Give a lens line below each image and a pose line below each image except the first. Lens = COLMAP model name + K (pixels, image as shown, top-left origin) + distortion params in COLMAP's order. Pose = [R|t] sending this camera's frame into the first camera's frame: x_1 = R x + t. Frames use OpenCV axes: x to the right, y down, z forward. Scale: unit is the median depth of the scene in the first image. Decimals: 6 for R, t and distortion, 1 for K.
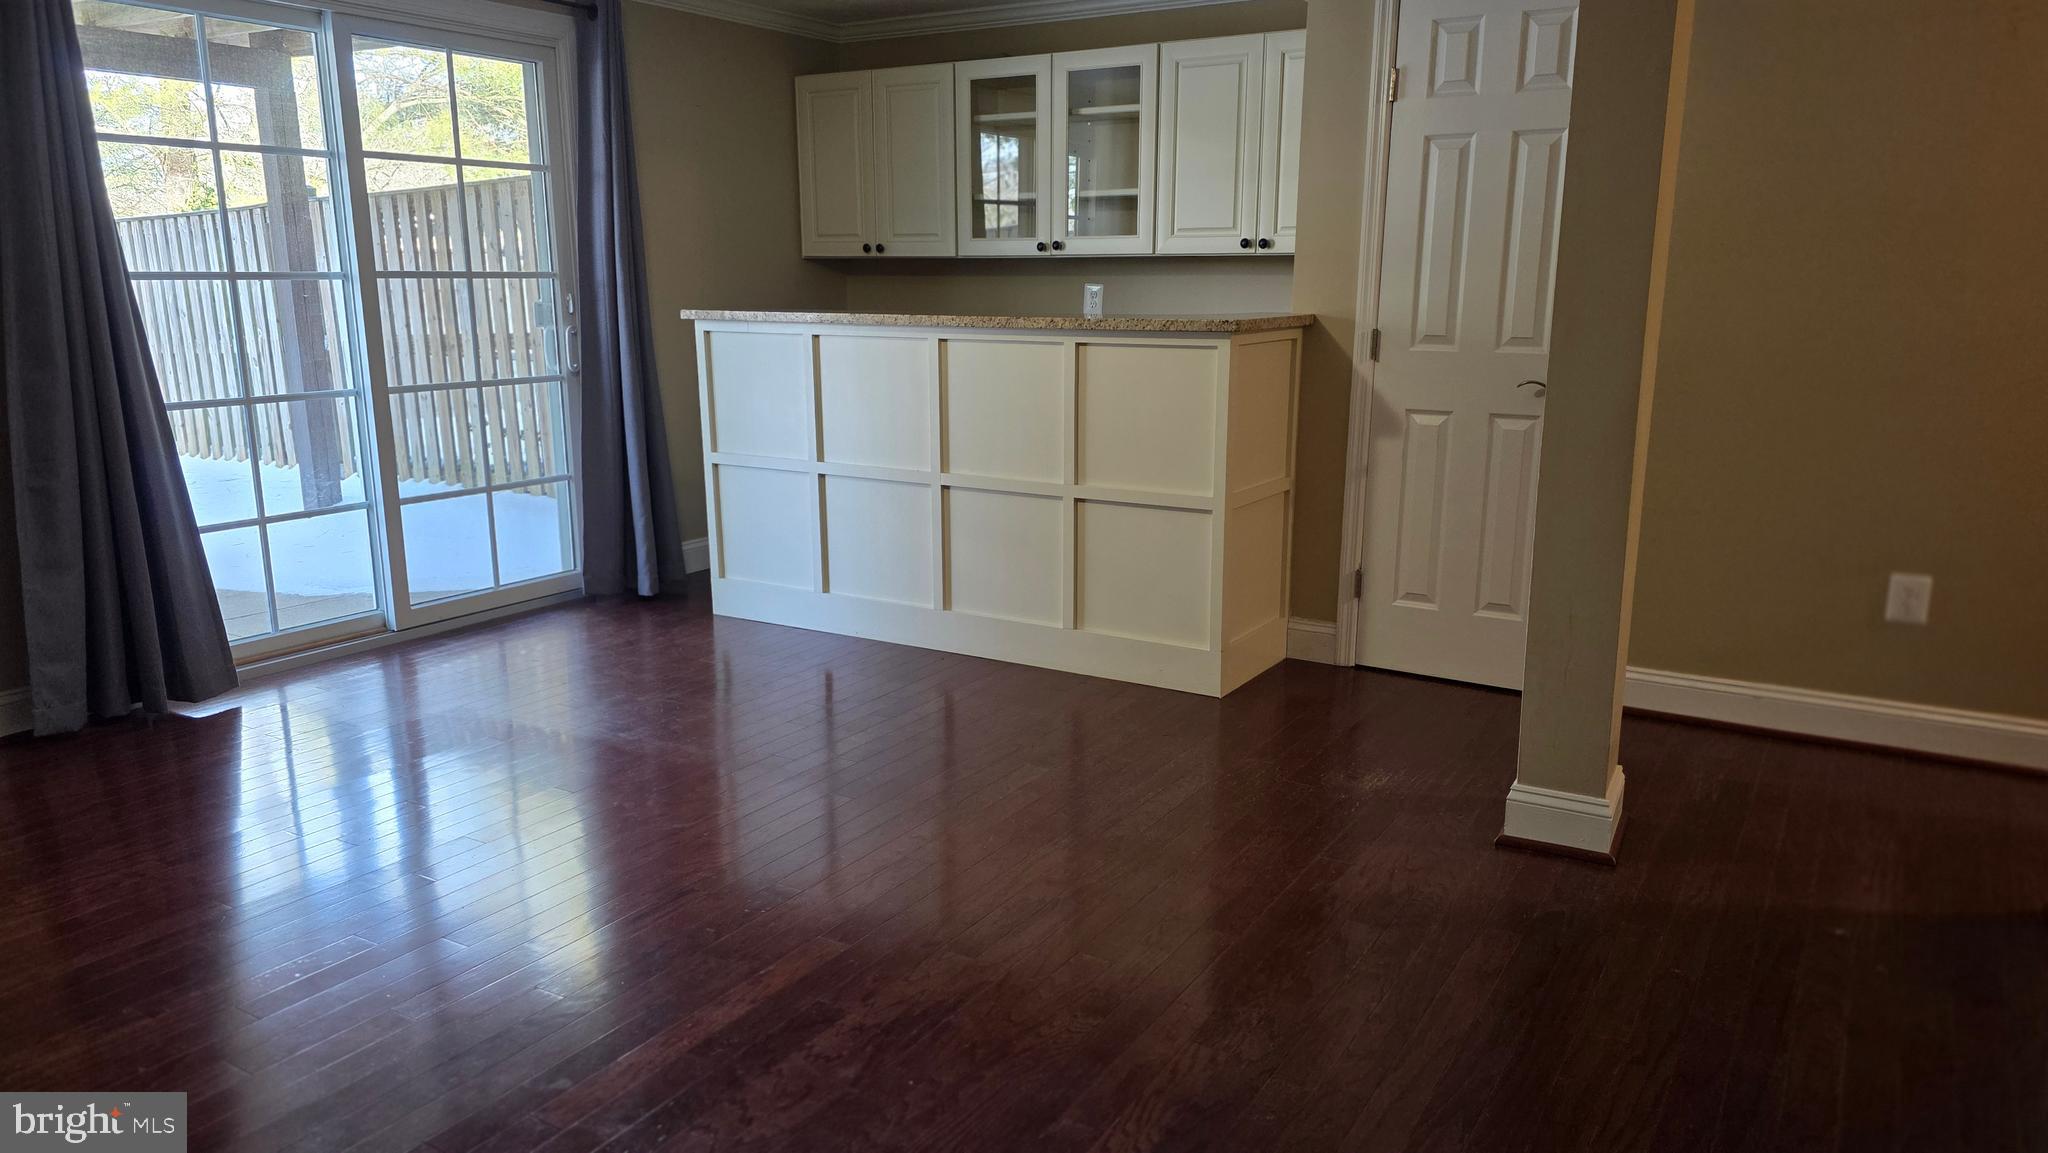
lens RADIAL K [[1388.6, 0, 1024.6], [0, 1388.6, 610.0], [0, 0, 1]] dist [0.055441, -0.052841]
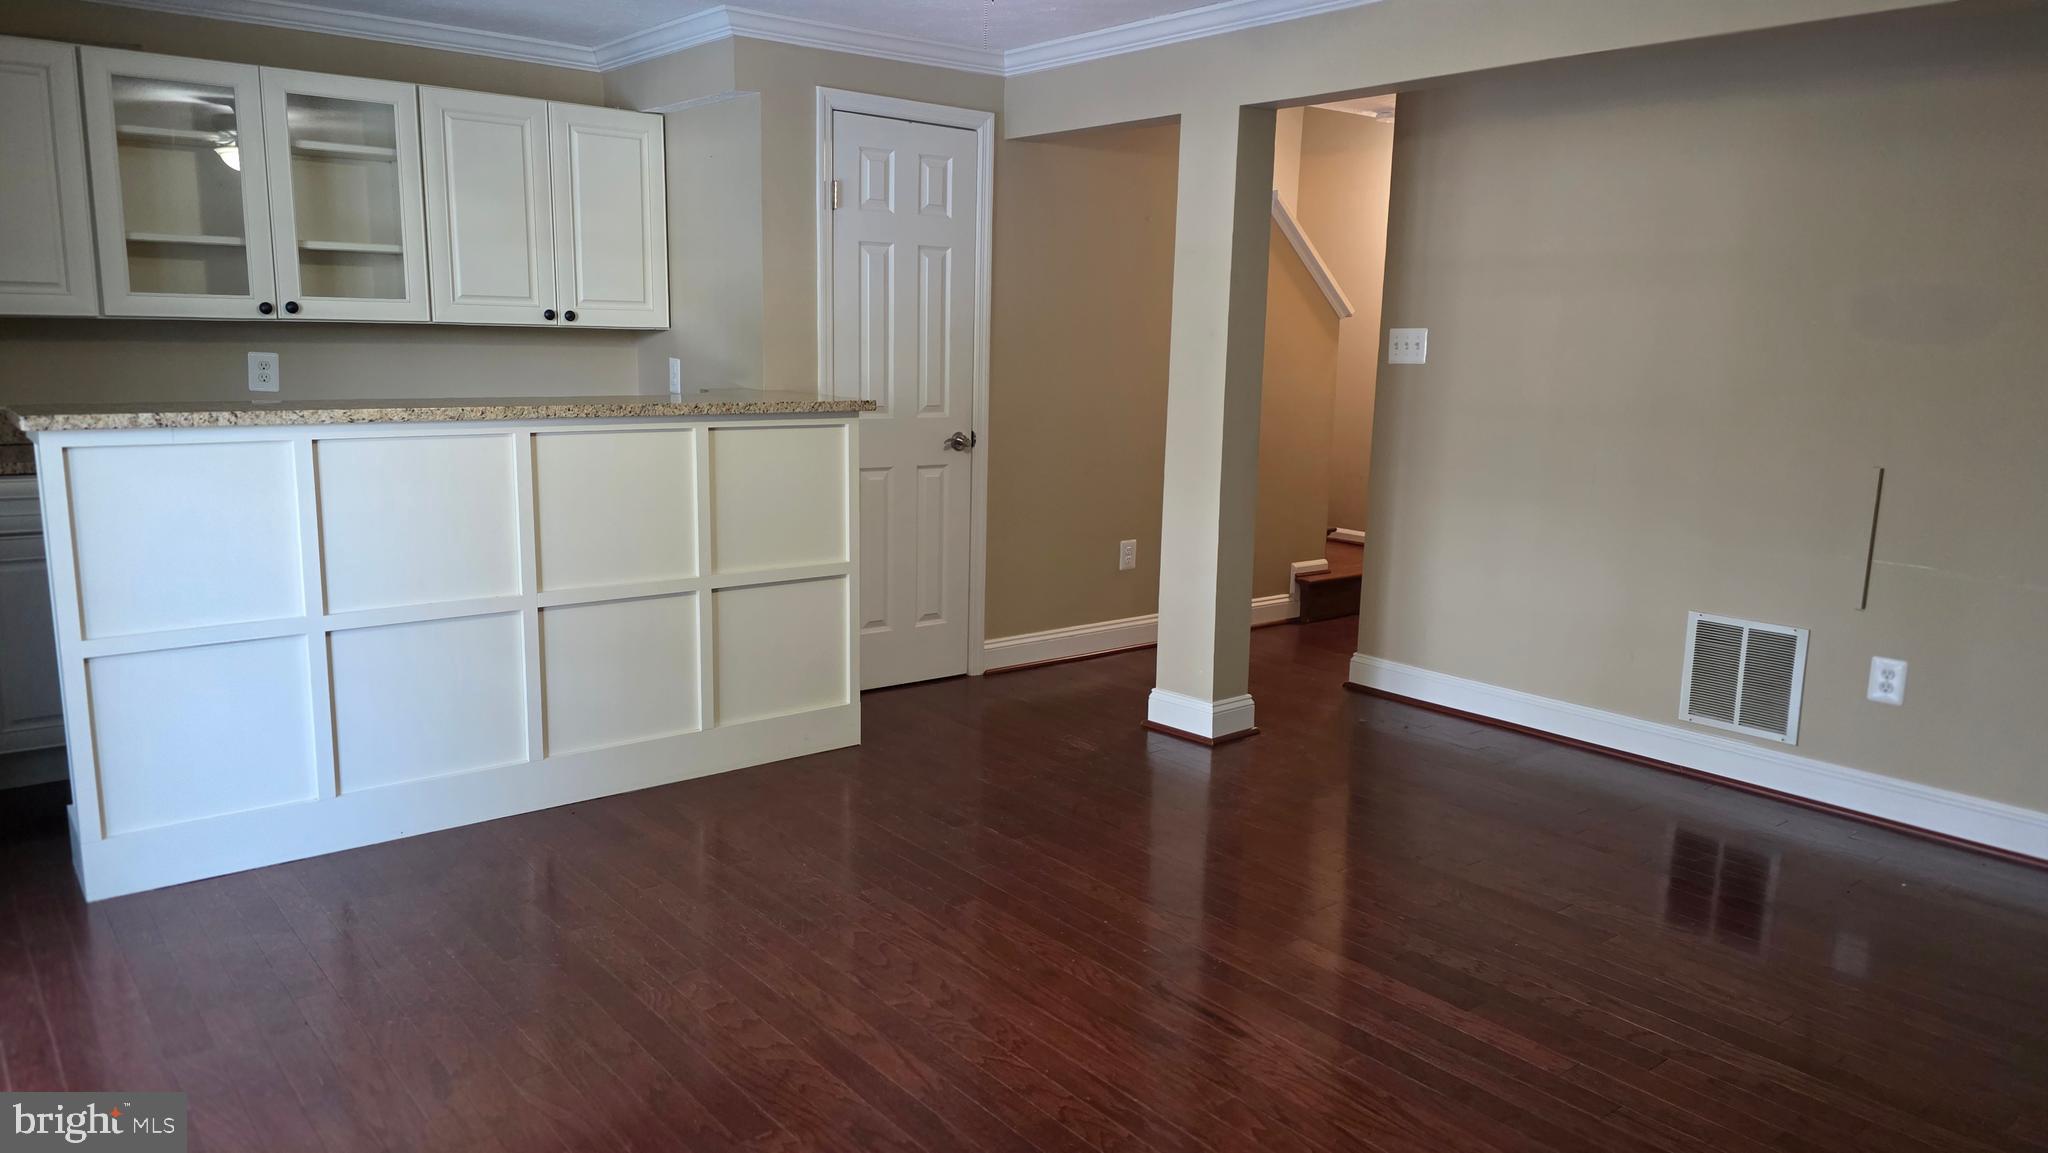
lens RADIAL K [[1388.6, 0, 1031.2], [0, 1388.6, 582.7], [0, 0, 1]] dist [0.055441, -0.052841]
pose [[0.326176, -0.165257, 0.930752, -0.673875], [0.199372, 0.974480, 0.103152, -0.121080], [-0.924046, 0.151920, 0.350799, 0.401096]]
